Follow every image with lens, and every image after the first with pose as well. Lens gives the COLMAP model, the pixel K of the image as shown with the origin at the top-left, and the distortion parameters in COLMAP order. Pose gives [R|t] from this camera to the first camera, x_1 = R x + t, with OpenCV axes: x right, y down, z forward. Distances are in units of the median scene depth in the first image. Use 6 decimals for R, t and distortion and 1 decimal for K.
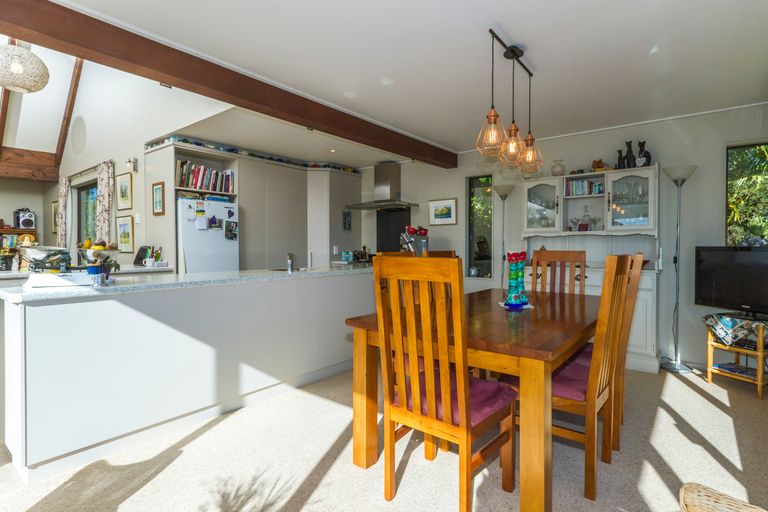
lens RADIAL K [[397.0, 0, 384.0], [0, 397.0, 256.0], [0, 0, 1]] dist [-0.001068, -0.000189]
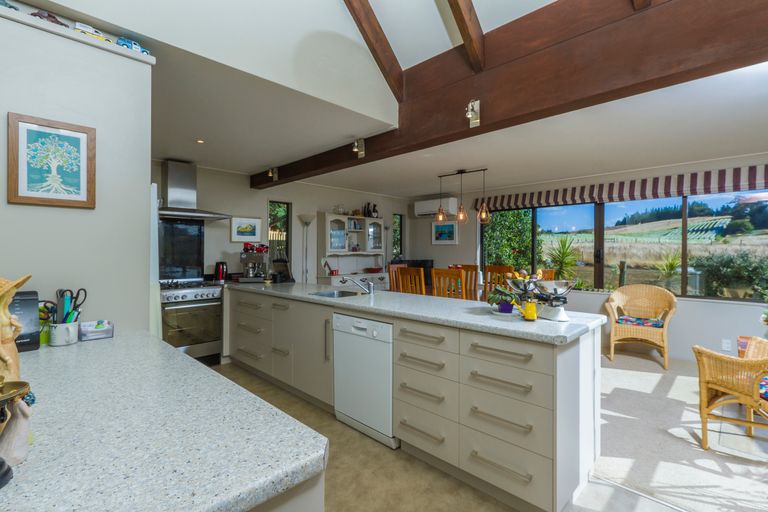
lens RADIAL K [[366.8, 0, 384.0], [0, 366.8, 256.0], [0, 0, 1]] dist [-0.000176, -0.000064]
pose [[0.111165, -0.011081, 0.993740, -0.917952], [0.021302, 0.999735, 0.008764, -0.054921], [-0.993574, 0.020194, 0.111372, 0.679811]]
